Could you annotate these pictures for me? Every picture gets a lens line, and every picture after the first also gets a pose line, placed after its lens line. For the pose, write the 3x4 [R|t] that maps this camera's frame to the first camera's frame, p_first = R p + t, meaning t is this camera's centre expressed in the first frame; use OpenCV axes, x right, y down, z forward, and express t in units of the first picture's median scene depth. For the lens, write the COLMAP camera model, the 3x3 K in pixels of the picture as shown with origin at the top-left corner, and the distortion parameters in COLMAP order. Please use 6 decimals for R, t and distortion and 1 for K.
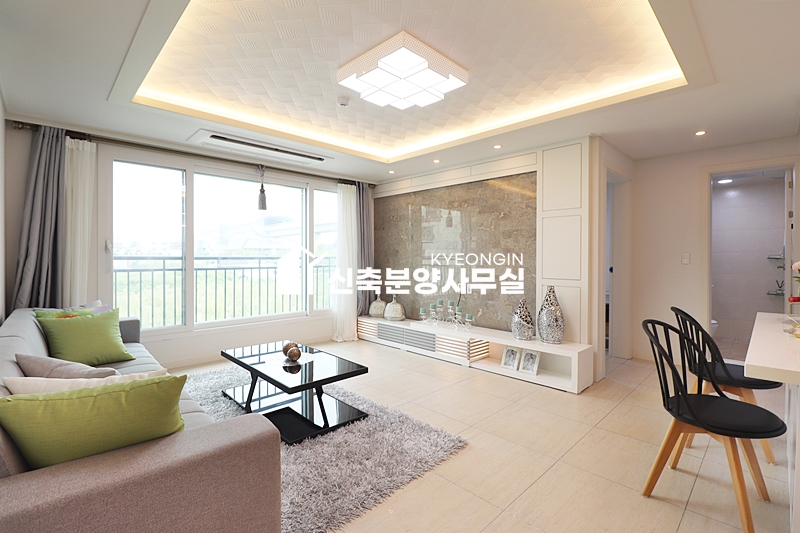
lens RADIAL K [[368.6, 0, 403.5], [0, 368.6, 262.9], [0, 0, 1]] dist [-0.006467, -0.009219]
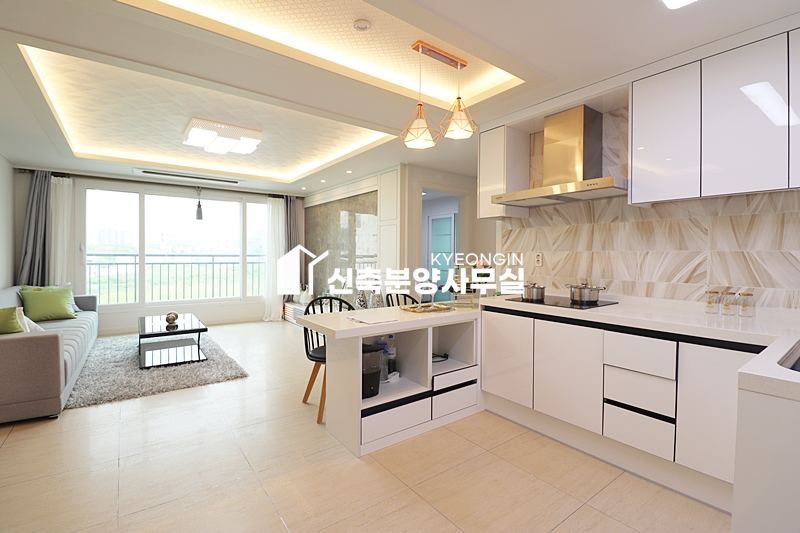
lens RADIAL K [[368.6, 0, 405.0], [0, 368.6, 262.1], [0, 0, 1]] dist [-0.006467, -0.009219]
pose [[0.991261, 0.009339, -0.131582, 0.600687], [-0.008986, 0.999954, 0.003282, -0.000425], [0.131606, -0.002071, 0.991300, -0.260329]]
